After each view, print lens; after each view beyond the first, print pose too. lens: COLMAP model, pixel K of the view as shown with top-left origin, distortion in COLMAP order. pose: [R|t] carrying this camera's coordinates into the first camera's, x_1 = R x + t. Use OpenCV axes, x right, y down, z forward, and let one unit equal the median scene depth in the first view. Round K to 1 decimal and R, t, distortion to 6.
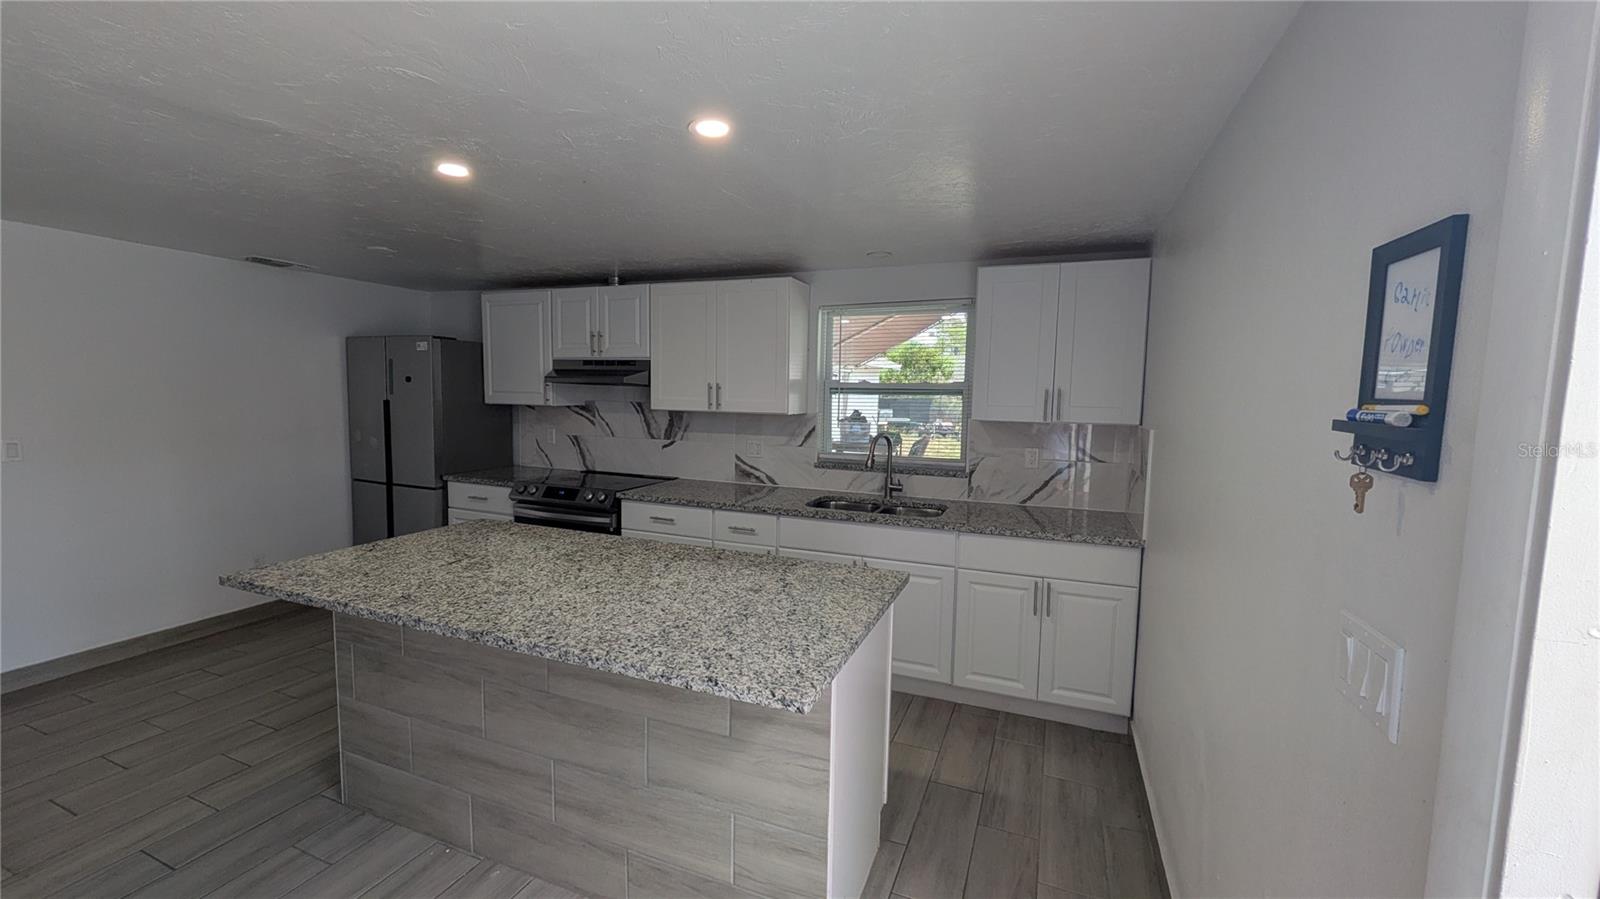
lens RADIAL K [[632.6, 0, 805.1], [0, 632.6, 440.2], [0, 0, 1]] dist [0.003058, -0.001632]
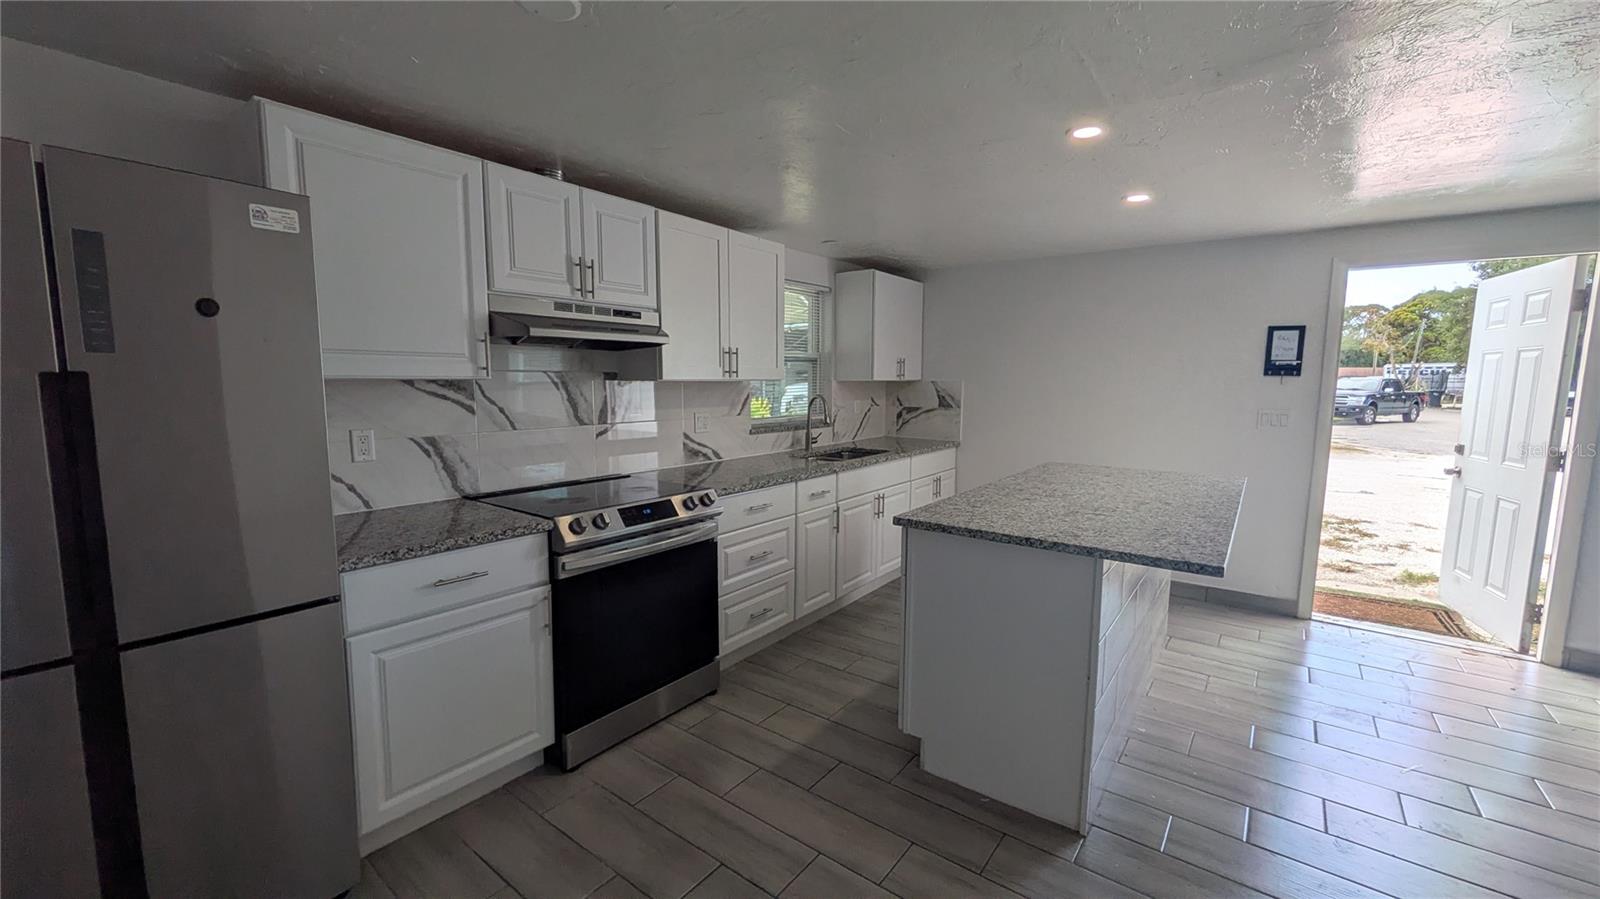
lens RADIAL K [[632.6, 0, 809.9], [0, 632.6, 454.4], [0, 0, 1]] dist [0.003058, -0.001632]
pose [[0.249771, -0.134133, 0.958970, -0.870042], [0.072978, 0.990150, 0.119486, -0.036221], [-0.965551, 0.040139, 0.257100, 0.611346]]
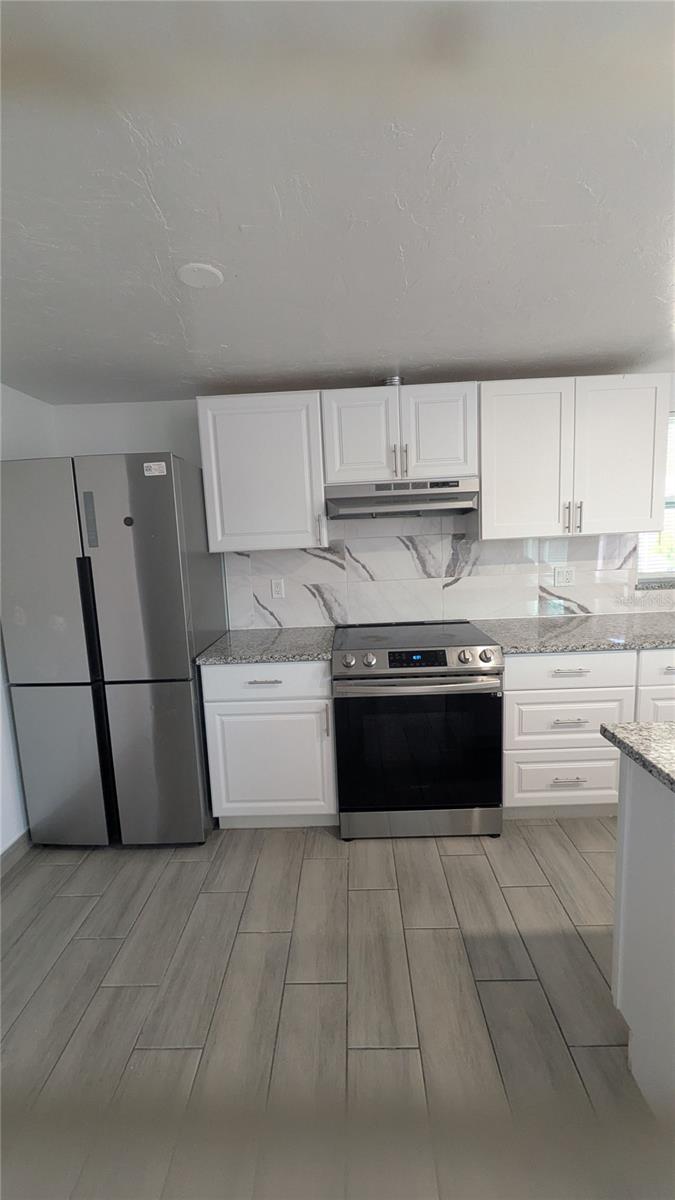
lens RADIAL K [[474.5, 0, 338.7], [0, 474.5, 605.1], [0, 0, 1]] dist [0.003058, -0.001632]
pose [[0.933603, -0.114357, 0.339569, -0.596745], [0.092357, 0.992482, 0.080315, -0.029857], [-0.346201, -0.043621, 0.937146, 0.461918]]
